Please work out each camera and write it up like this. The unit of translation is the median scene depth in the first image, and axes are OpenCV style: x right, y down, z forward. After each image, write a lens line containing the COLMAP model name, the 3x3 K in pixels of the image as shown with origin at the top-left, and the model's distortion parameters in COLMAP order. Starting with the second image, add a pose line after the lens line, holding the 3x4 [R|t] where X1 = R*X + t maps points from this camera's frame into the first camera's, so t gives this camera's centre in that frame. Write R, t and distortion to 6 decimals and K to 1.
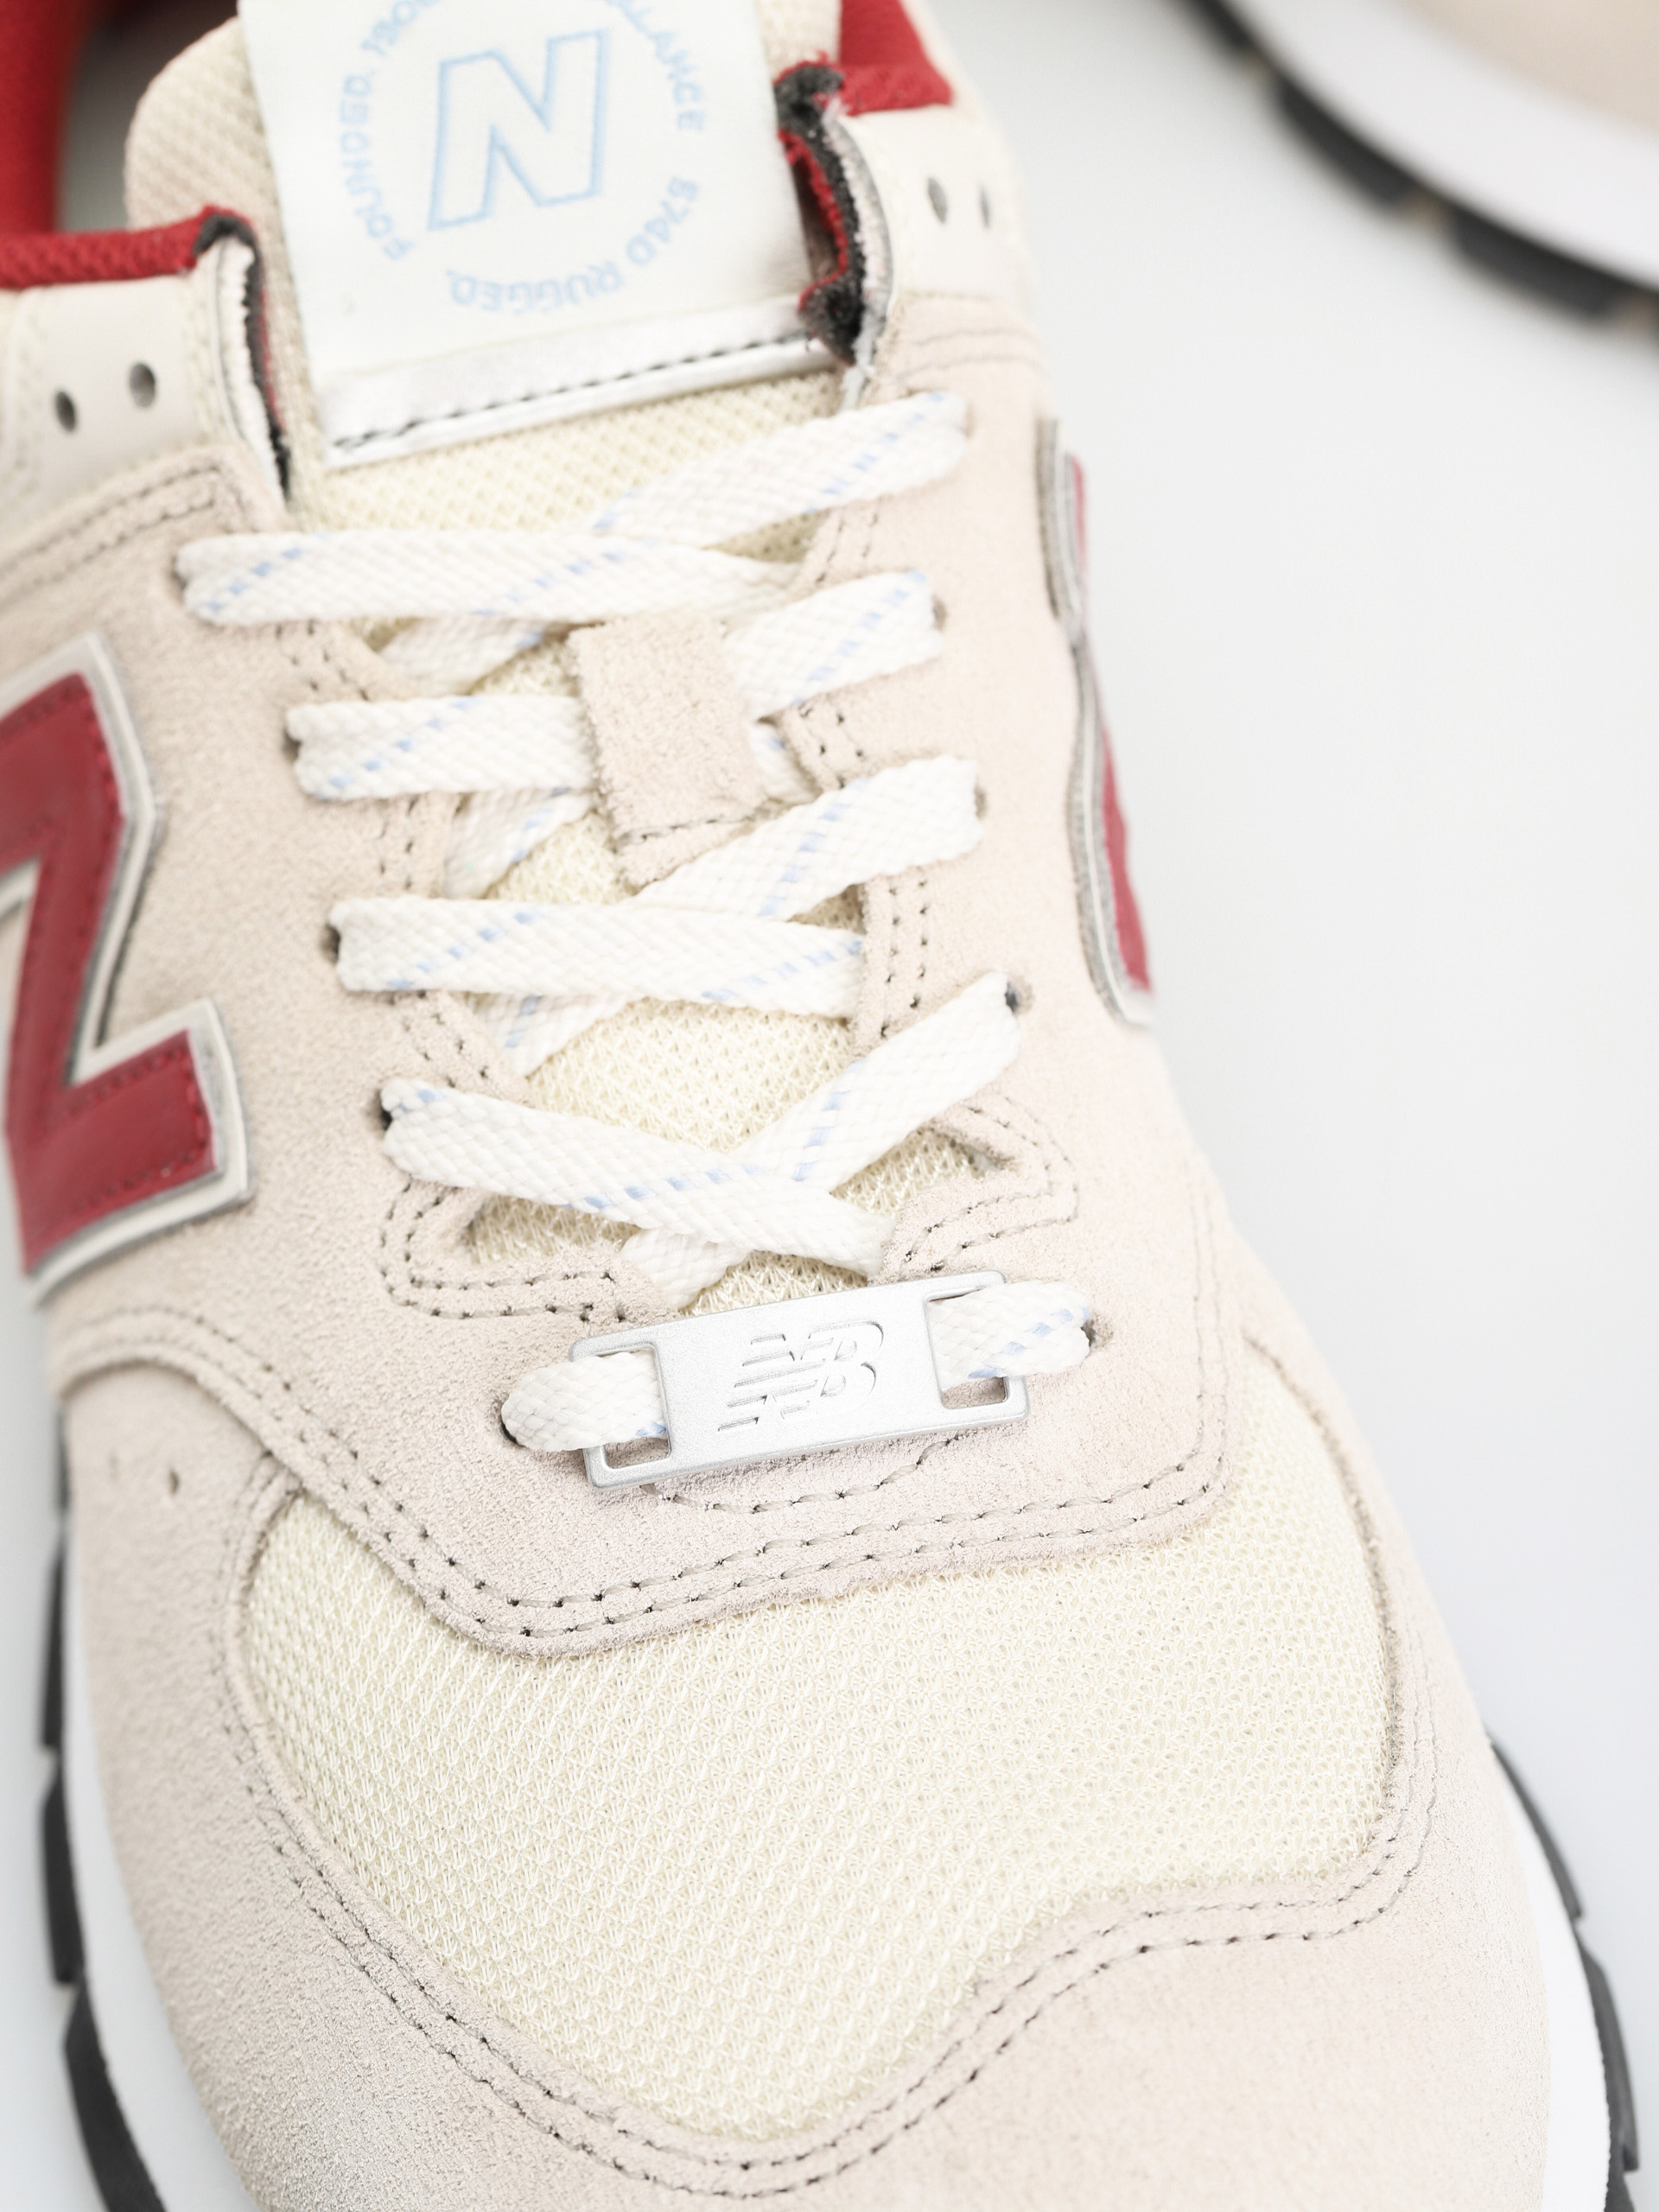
lens RADIAL K [[7883.6, 0, 829.5], [0, 7883.6, 1106.0], [0, 0, 1]] dist [-0.020049, -1.911898]
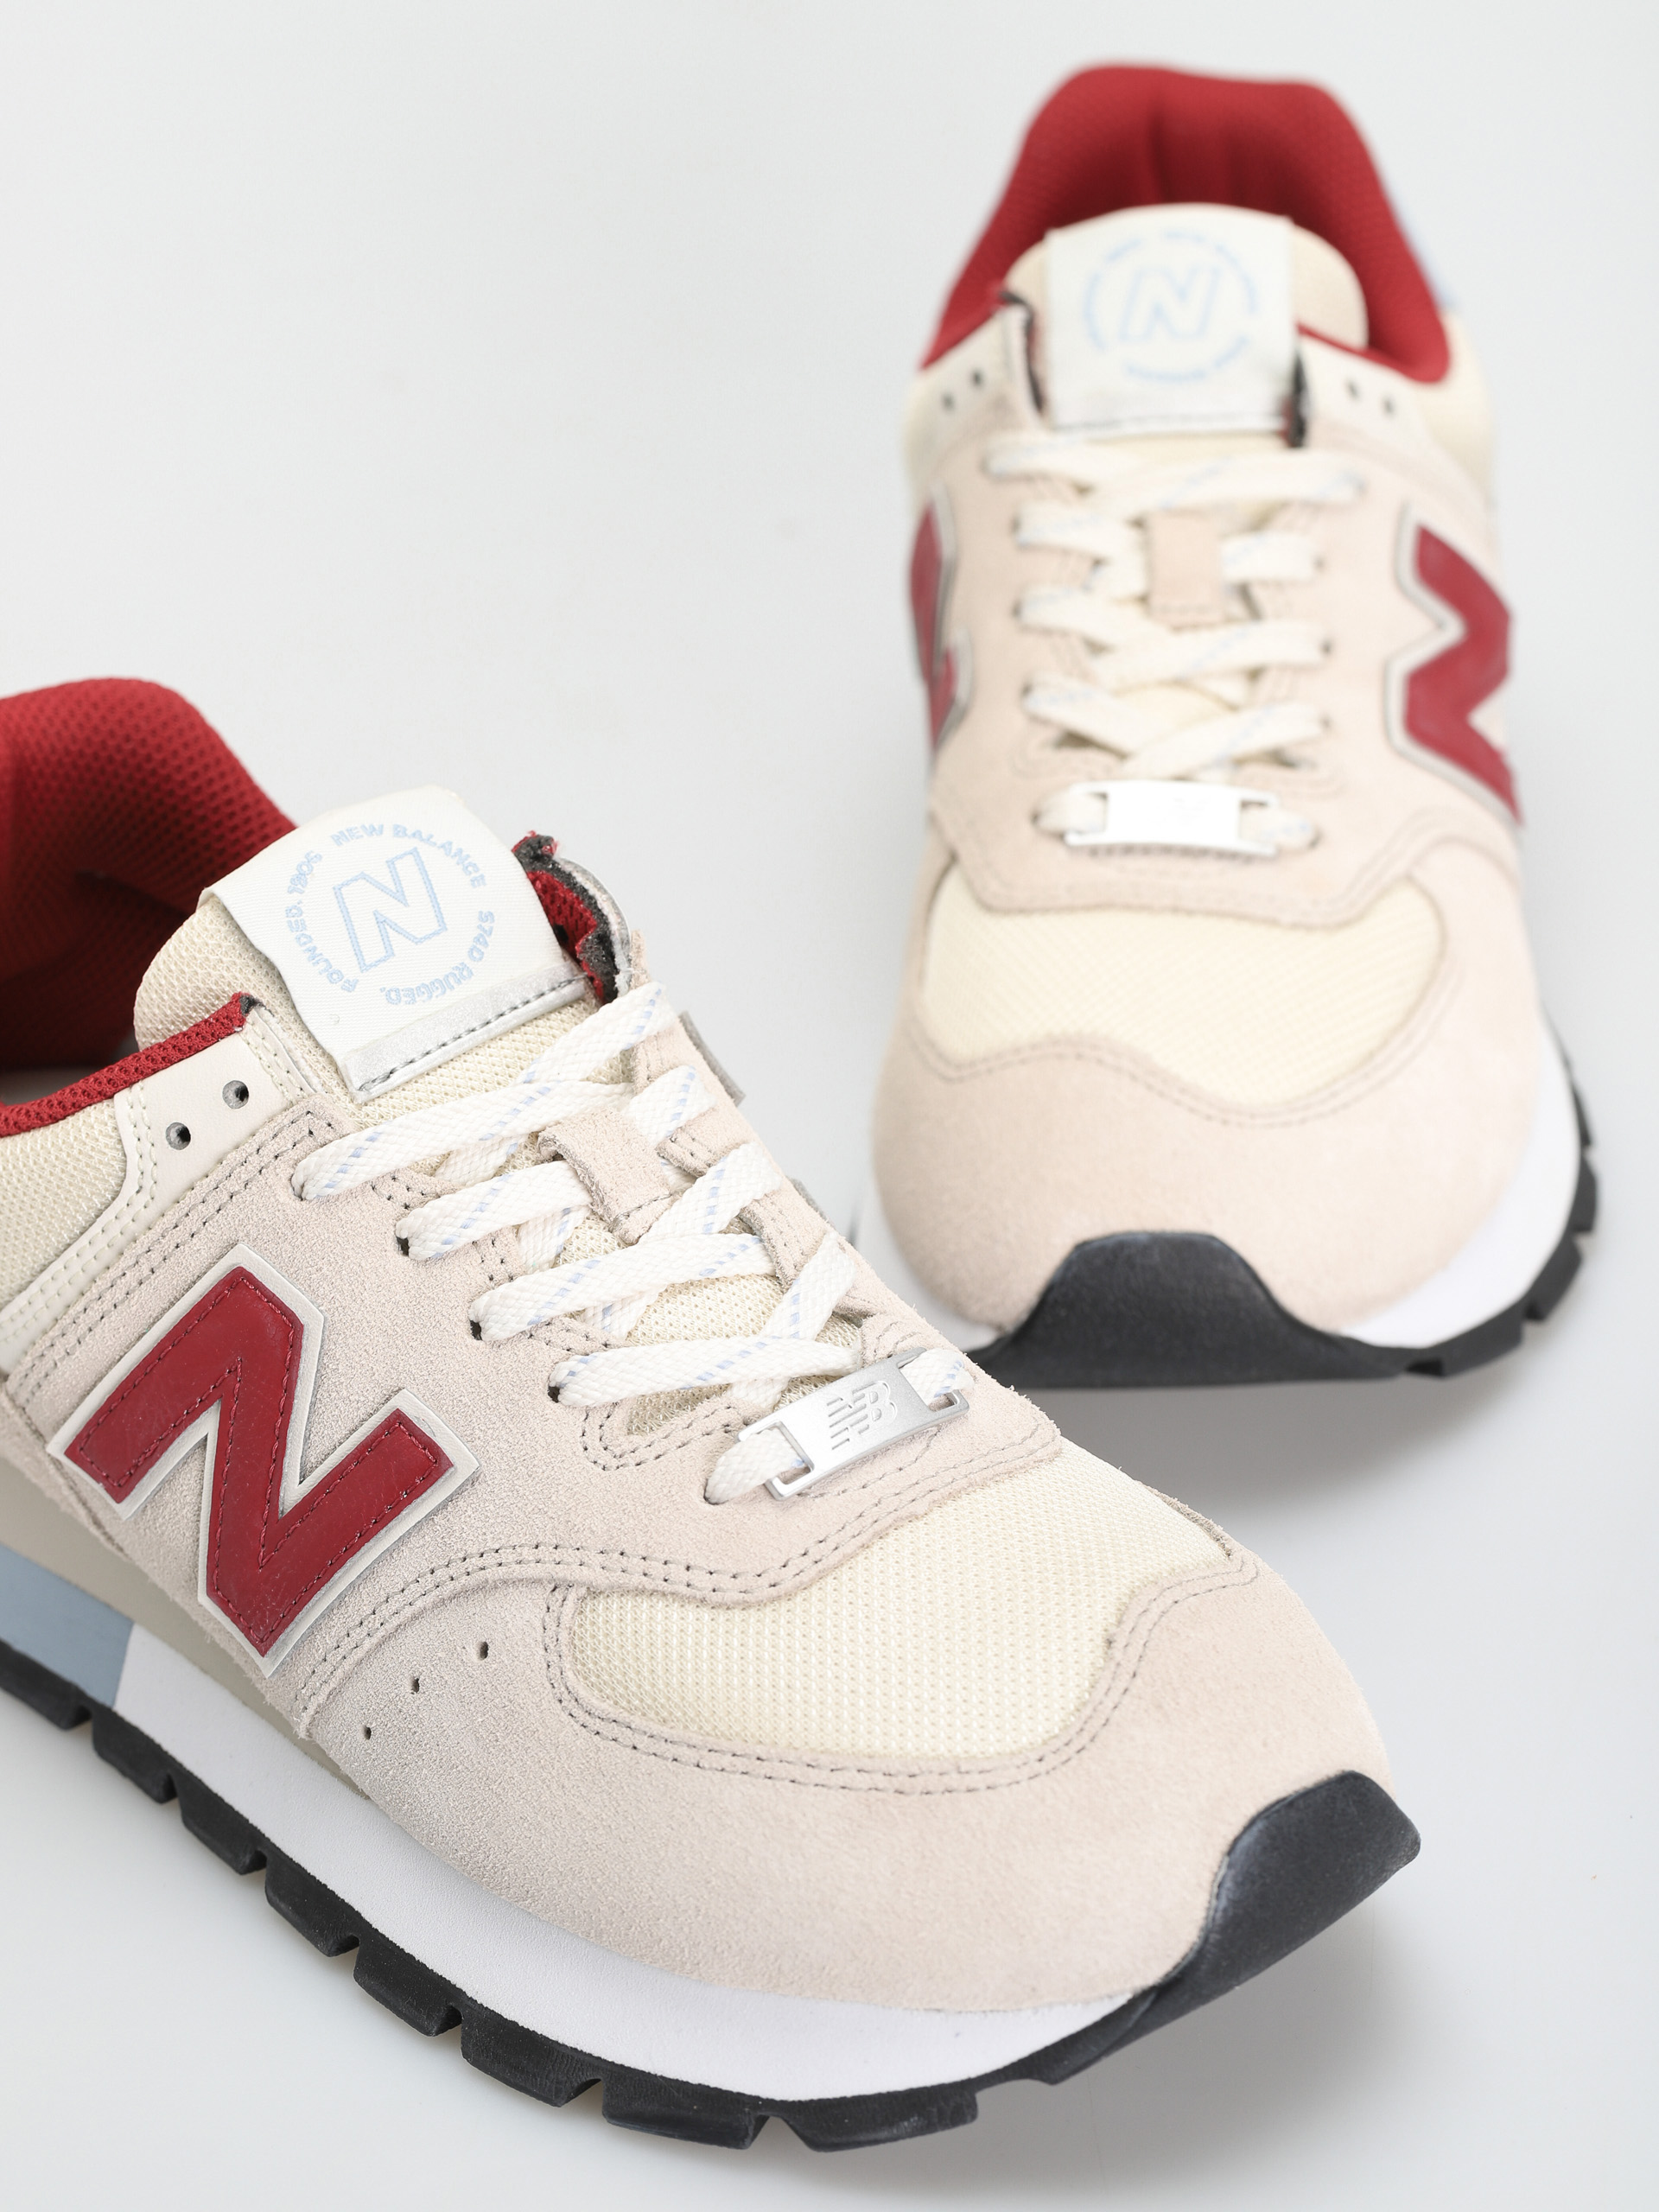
lens RADIAL K [[7883.6, 0, 829.5], [0, 7883.6, 1106.0], [0, 0, 1]] dist [-0.020049, -1.911898]
pose [[0.857341, -0.213006, 0.468610, -0.820768], [0.361960, 0.896750, -0.254605, 0.417914], [-0.365994, 0.387902, 0.845920, -0.549887]]
